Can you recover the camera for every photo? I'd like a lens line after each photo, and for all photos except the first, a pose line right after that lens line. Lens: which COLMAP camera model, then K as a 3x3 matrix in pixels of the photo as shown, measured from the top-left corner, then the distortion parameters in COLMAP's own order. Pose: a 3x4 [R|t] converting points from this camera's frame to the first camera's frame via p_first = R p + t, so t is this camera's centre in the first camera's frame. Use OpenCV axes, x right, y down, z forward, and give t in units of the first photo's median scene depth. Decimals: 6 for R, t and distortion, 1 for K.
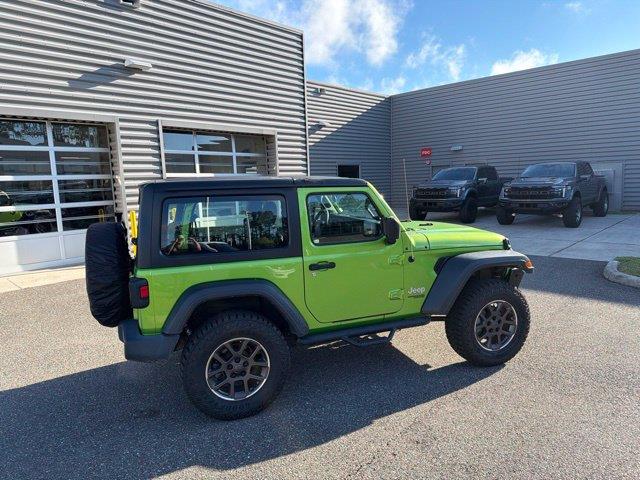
lens RADIAL K [[448.9, 0, 320.0], [0, 448.9, 240.0], [0, 0, 1]] dist [0.083477, -0.119184]
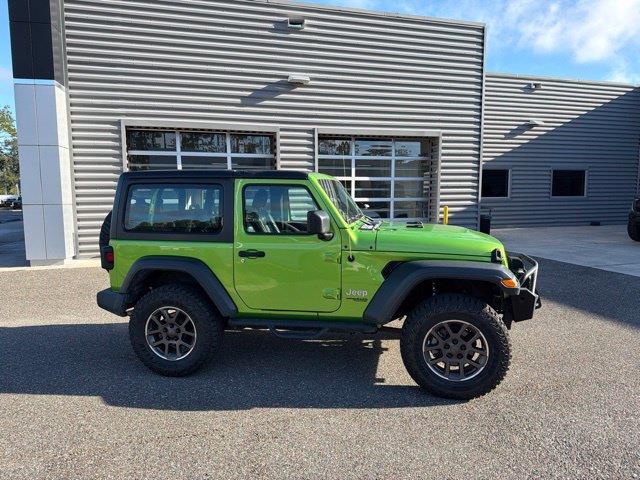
lens RADIAL K [[452.9, 0, 320.8], [0, 452.9, 242.9], [0, 0, 1]] dist [0.091243, -0.119383]
pose [[0.854079, 0.083163, -0.513452, 0.553514], [-0.090546, 0.995835, 0.010677, 0.005324], [0.512201, 0.037372, 0.858052, 0.138162]]
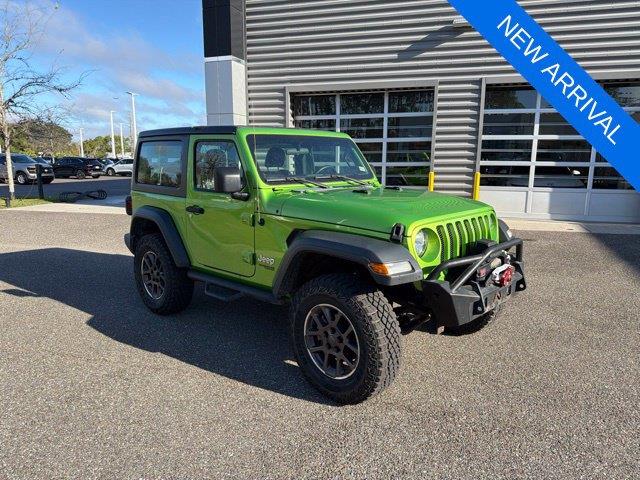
lens RADIAL K [[458.3, 0, 320.0], [0, 458.3, 240.0], [0, 0, 1]] dist [0.086243, -0.130682]
pose [[0.436781, 0.189548, -0.879371, 0.902283], [-0.137463, 0.980132, 0.142989, -0.055903], [0.889003, 0.058427, 0.454159, 0.617192]]
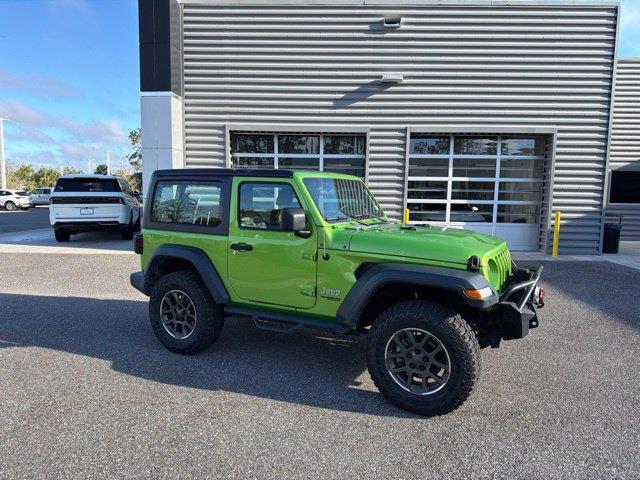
lens RADIAL K [[452.9, 0, 320.8], [0, 452.9, 242.9], [0, 0, 1]] dist [0.091243, -0.119383]
pose [[0.652472, 0.122752, -0.747805, 0.787595], [-0.136473, 0.989693, 0.043383, -0.022517], [0.745423, 0.073749, 0.662499, 0.320199]]
